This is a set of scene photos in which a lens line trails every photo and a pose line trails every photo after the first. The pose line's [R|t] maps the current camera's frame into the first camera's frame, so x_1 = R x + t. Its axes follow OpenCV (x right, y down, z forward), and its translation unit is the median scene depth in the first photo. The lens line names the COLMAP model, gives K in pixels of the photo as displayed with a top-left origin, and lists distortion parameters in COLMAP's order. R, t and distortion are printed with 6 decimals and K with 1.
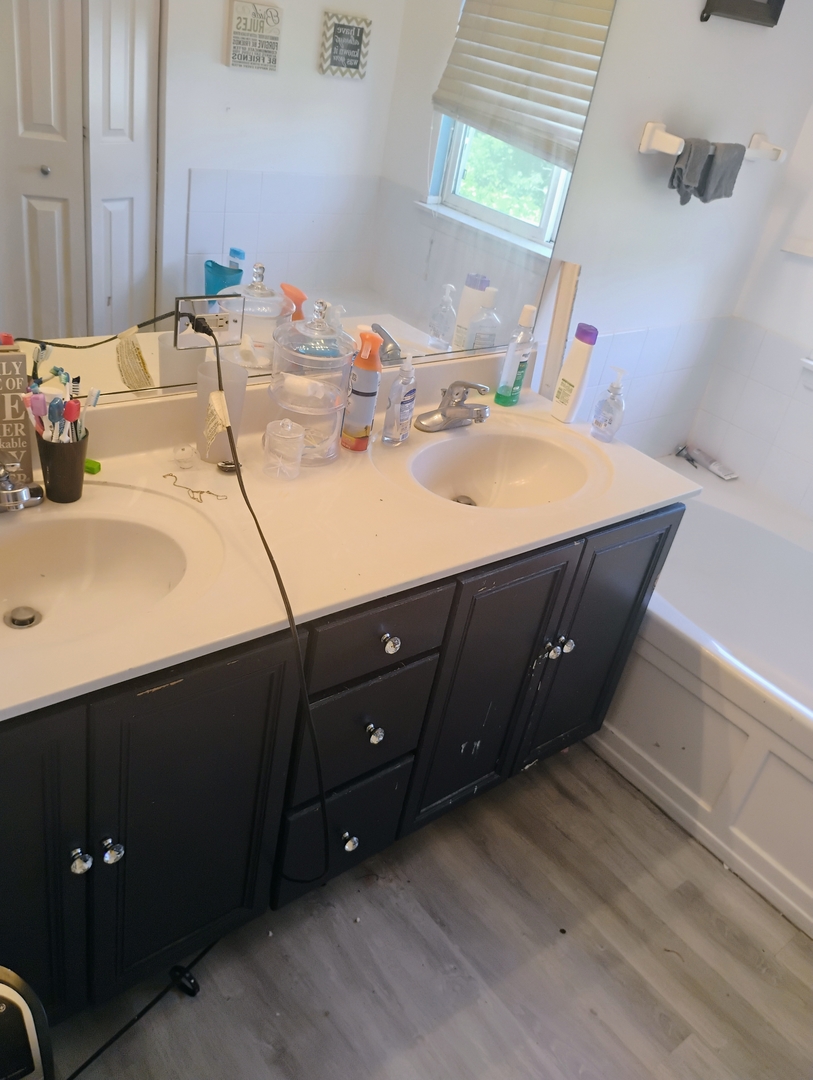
lens RADIAL K [[898.9, 0, 410.4], [0, 898.9, 535.0], [0, 0, 1]] dist [0.047755, -0.070217]
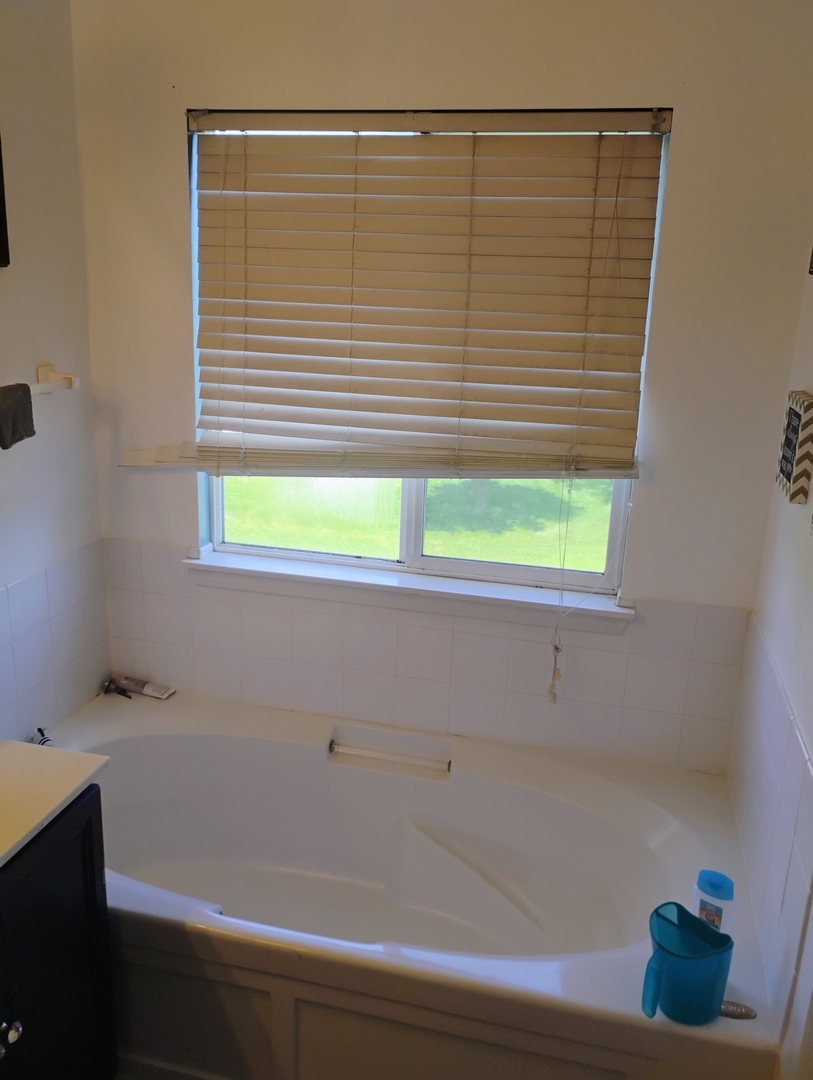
lens RADIAL K [[898.9, 0, 409.0], [0, 898.9, 539.5], [0, 0, 1]] dist [0.047755, -0.070217]
pose [[0.783296, -0.305165, 0.541592, 0.140276], [0.405020, 0.911452, -0.072209, -0.062355], [-0.471599, 0.275916, 0.837535, 0.083126]]
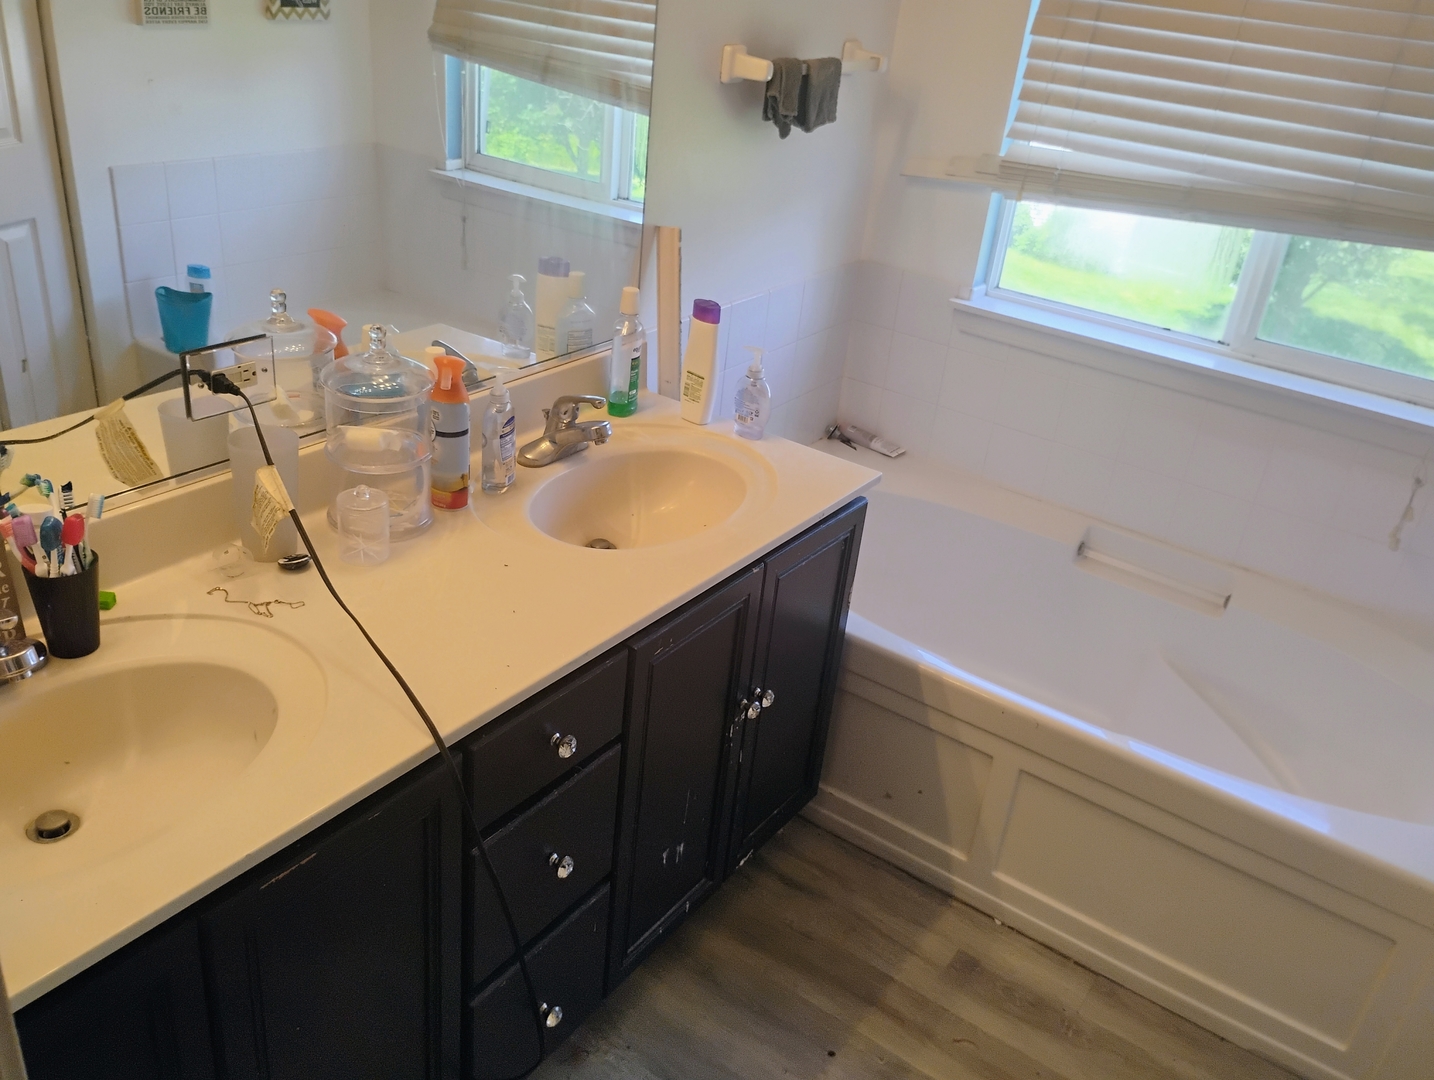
lens RADIAL K [[1193.6, 0, 723.9], [0, 1193.6, 539.5], [0, 0, 1]] dist [0.047755, -0.070217]
pose [[0.959893, -0.193368, 0.203015, -0.045419], [0.199940, 0.979733, -0.012175, -0.008823], [-0.196546, 0.052278, 0.979100, -0.032441]]
